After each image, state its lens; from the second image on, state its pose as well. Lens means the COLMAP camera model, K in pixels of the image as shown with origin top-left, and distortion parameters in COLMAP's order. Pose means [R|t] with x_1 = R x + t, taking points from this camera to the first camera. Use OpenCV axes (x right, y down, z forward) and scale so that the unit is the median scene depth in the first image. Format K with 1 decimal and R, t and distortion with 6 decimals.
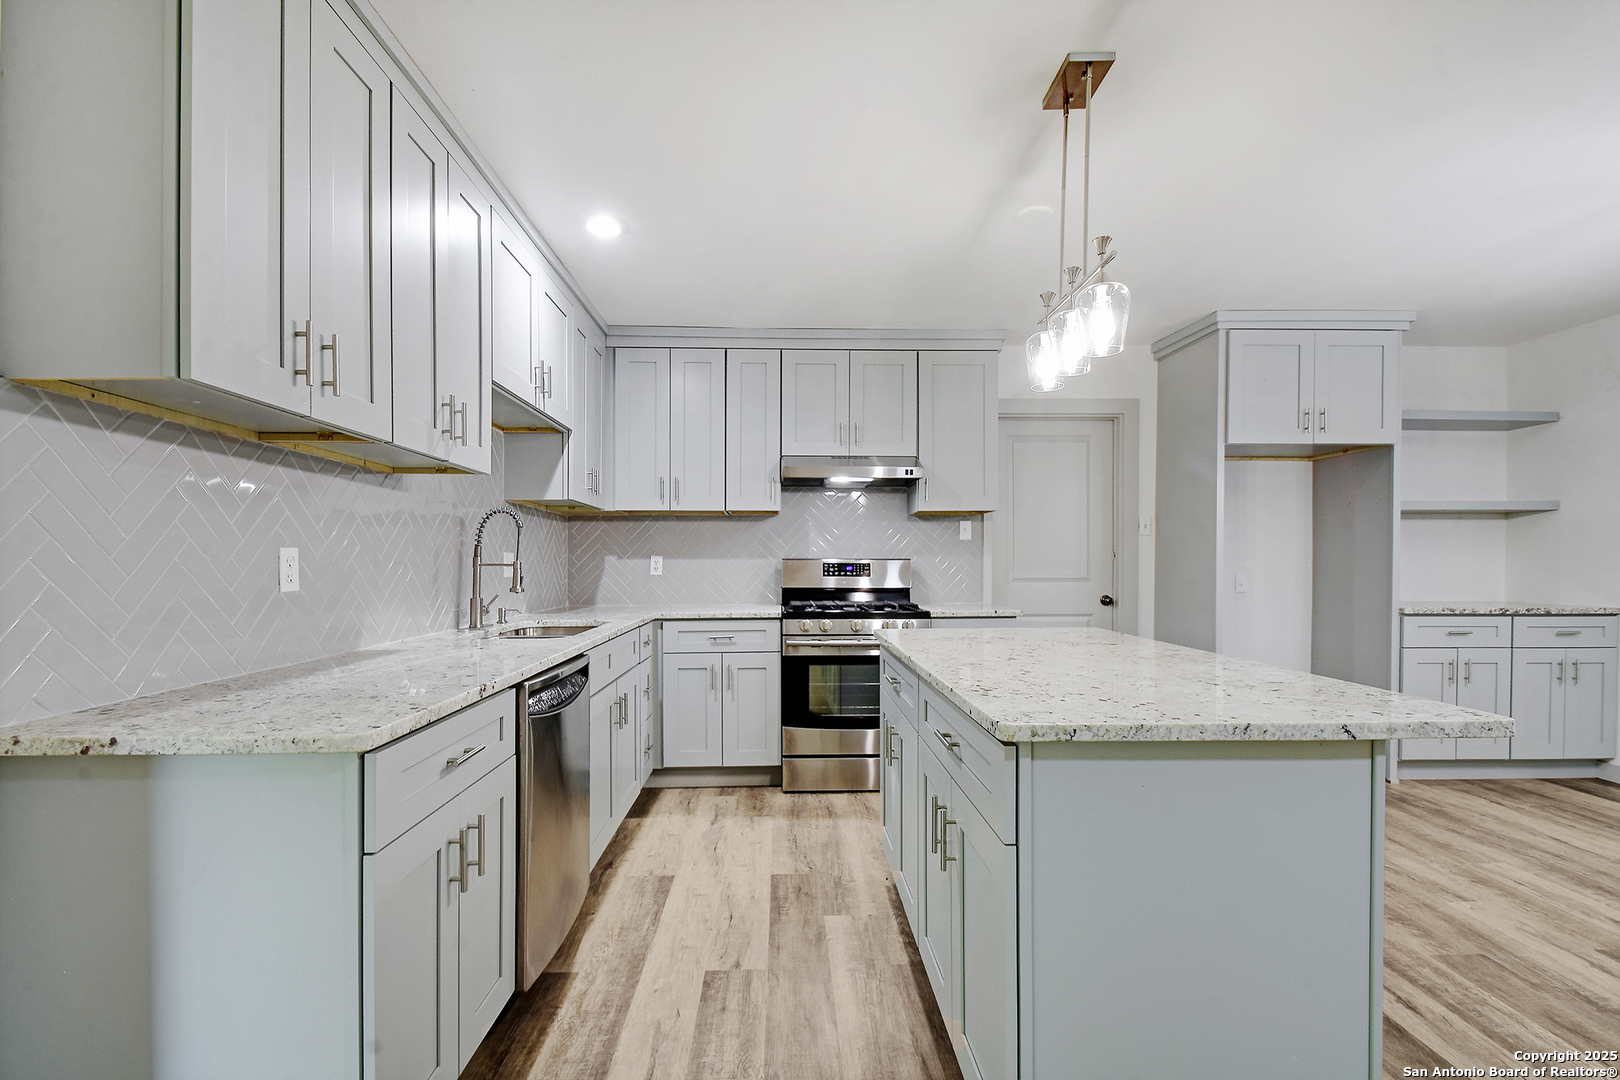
lens RADIAL K [[728.5, 0, 816.8], [0, 728.5, 561.3], [0, 0, 1]] dist [0.021708, -0.015102]
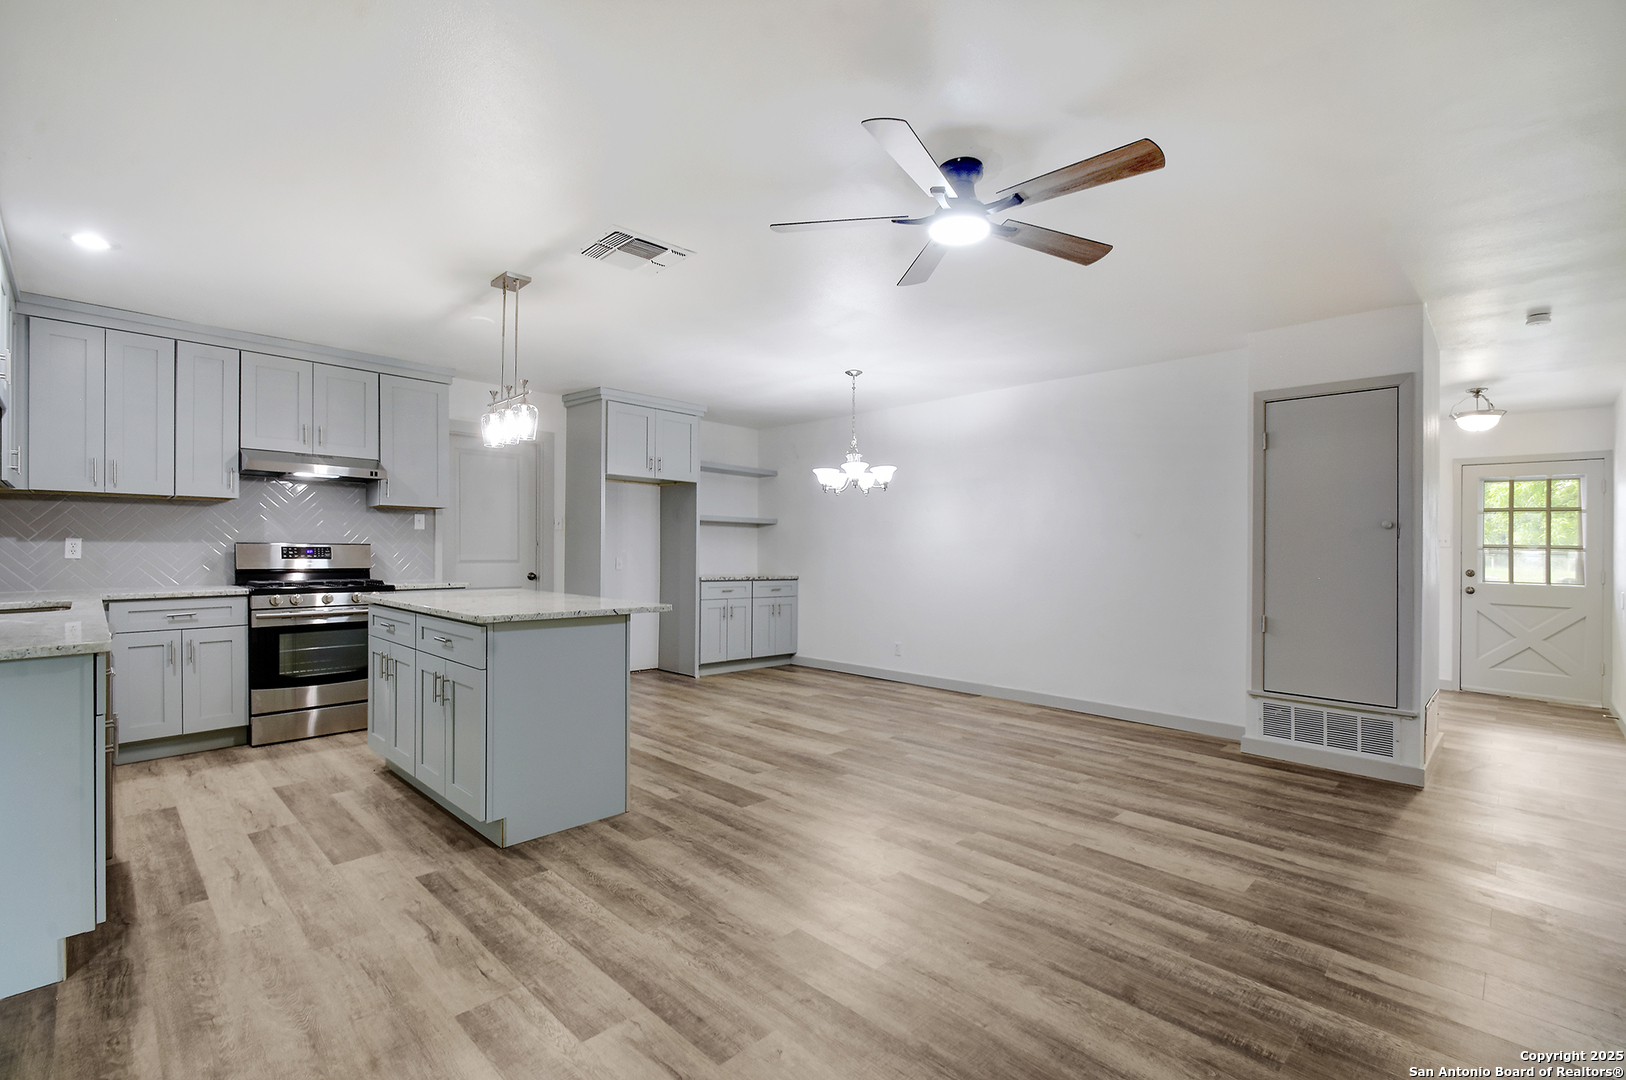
lens RADIAL K [[725.2, 0, 815.9], [0, 725.2, 581.3], [0, 0, 1]] dist [0.000520, -0.030587]
pose [[0.735572, -0.016949, 0.677234, -0.154026], [-0.009710, 0.999321, 0.035556, 0.009326], [-0.677376, -0.032729, 0.734908, -0.416983]]
